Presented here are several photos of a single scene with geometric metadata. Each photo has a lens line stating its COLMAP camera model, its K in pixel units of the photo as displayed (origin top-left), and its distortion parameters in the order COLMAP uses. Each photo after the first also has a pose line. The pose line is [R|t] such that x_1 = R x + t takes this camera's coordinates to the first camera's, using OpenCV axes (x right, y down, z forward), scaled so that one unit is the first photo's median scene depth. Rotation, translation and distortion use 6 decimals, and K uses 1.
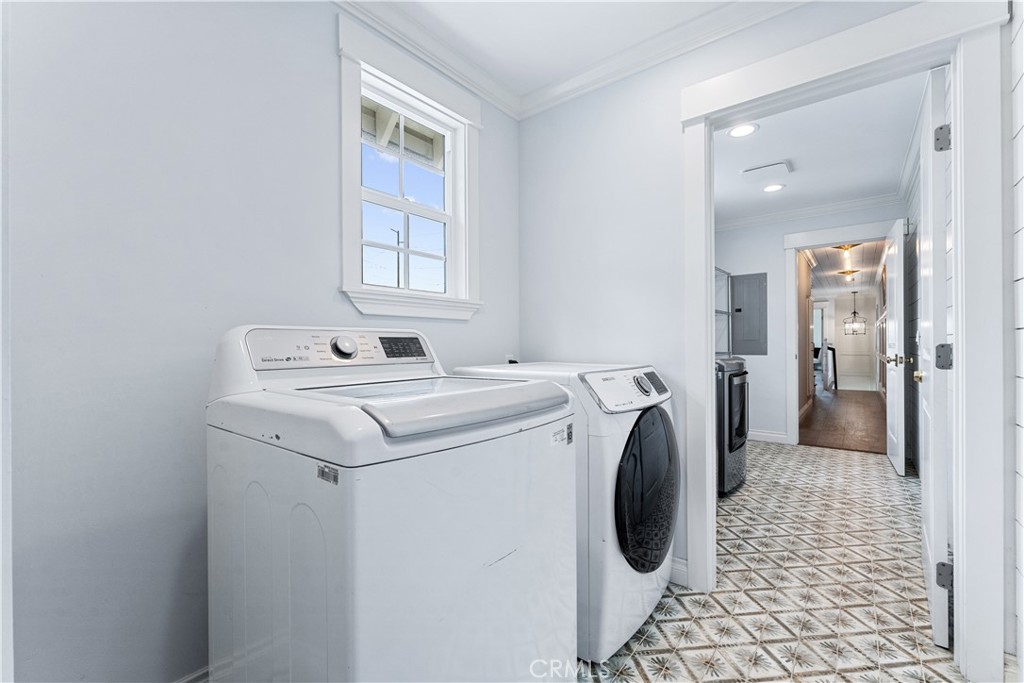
lens RADIAL K [[442.3, 0, 513.4], [0, 442.3, 338.4], [0, 0, 1]] dist [0.003092, 0.000458]
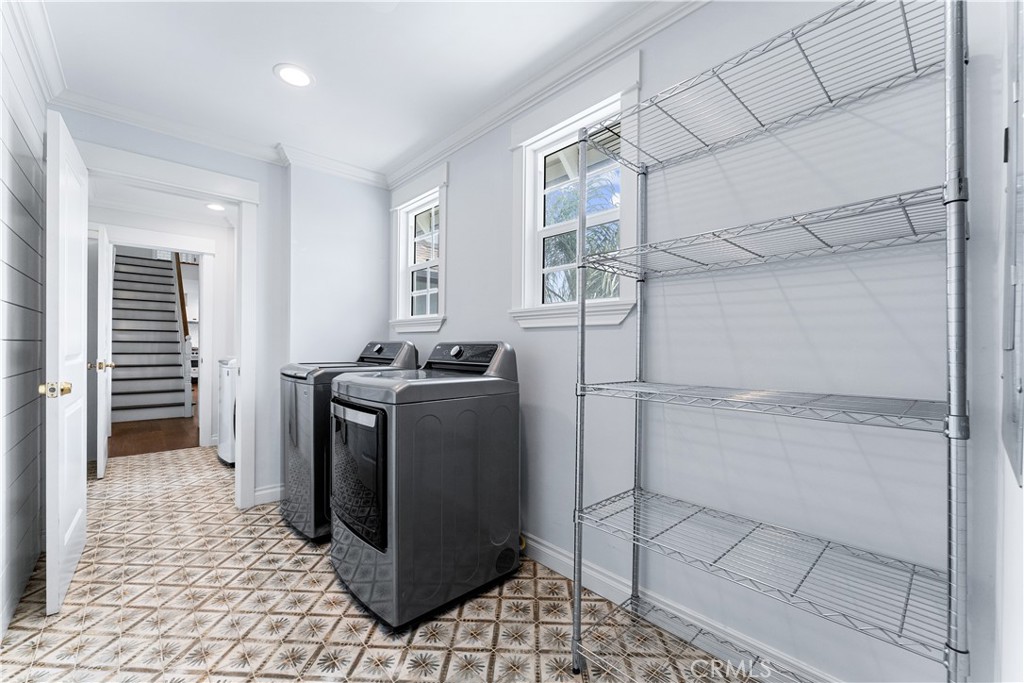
lens RADIAL K [[416.8, 0, 514.6], [0, 416.8, 348.5], [0, 0, 1]] dist [0.001471, -0.000847]
pose [[-0.172564, 0.010757, -0.984940, 1.443418], [0.007696, 0.999925, 0.009572, 0.001006], [0.984968, -0.005929, -0.172634, 1.862289]]
